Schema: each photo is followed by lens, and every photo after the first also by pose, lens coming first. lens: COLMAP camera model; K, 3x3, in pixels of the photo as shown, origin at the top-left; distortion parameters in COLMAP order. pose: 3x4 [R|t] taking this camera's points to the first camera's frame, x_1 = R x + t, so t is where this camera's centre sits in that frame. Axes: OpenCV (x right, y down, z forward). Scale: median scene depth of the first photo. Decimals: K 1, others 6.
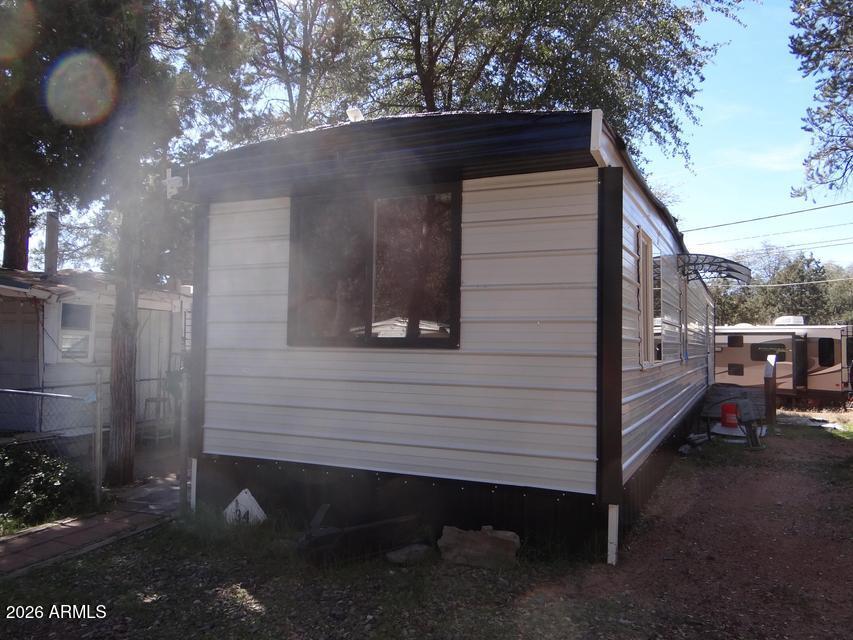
lens RADIAL K [[672.2, 0, 426.5], [0, 672.2, 320.0], [0, 0, 1]] dist [-0.002574, -0.007320]
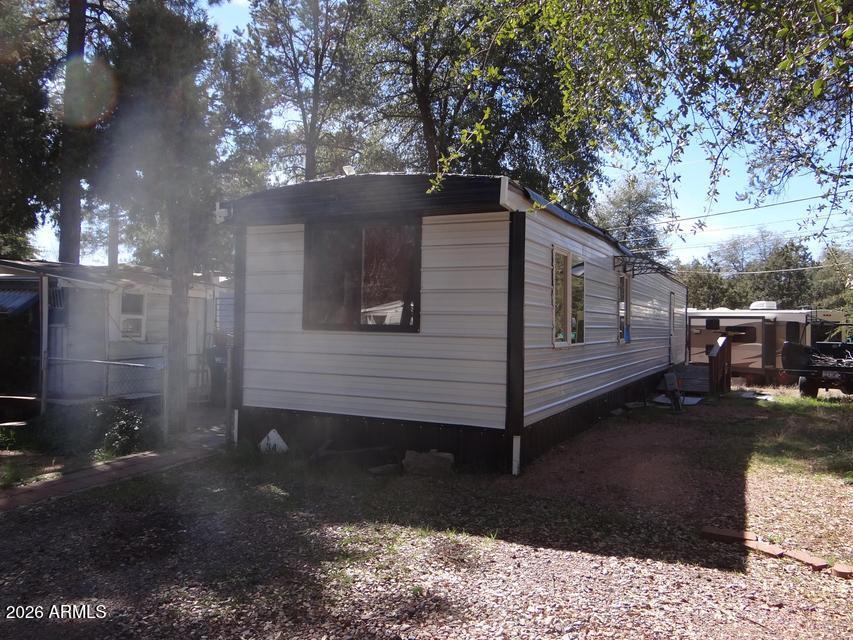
lens RADIAL K [[672.2, 0, 426.5], [0, 672.2, 320.0], [0, 0, 1]] dist [-0.002574, -0.007320]
pose [[0.999770, 0.004072, -0.021033, 0.054563], [-0.003449, 0.999556, 0.029586, -0.015866], [0.021144, -0.029507, 0.999341, -0.265331]]
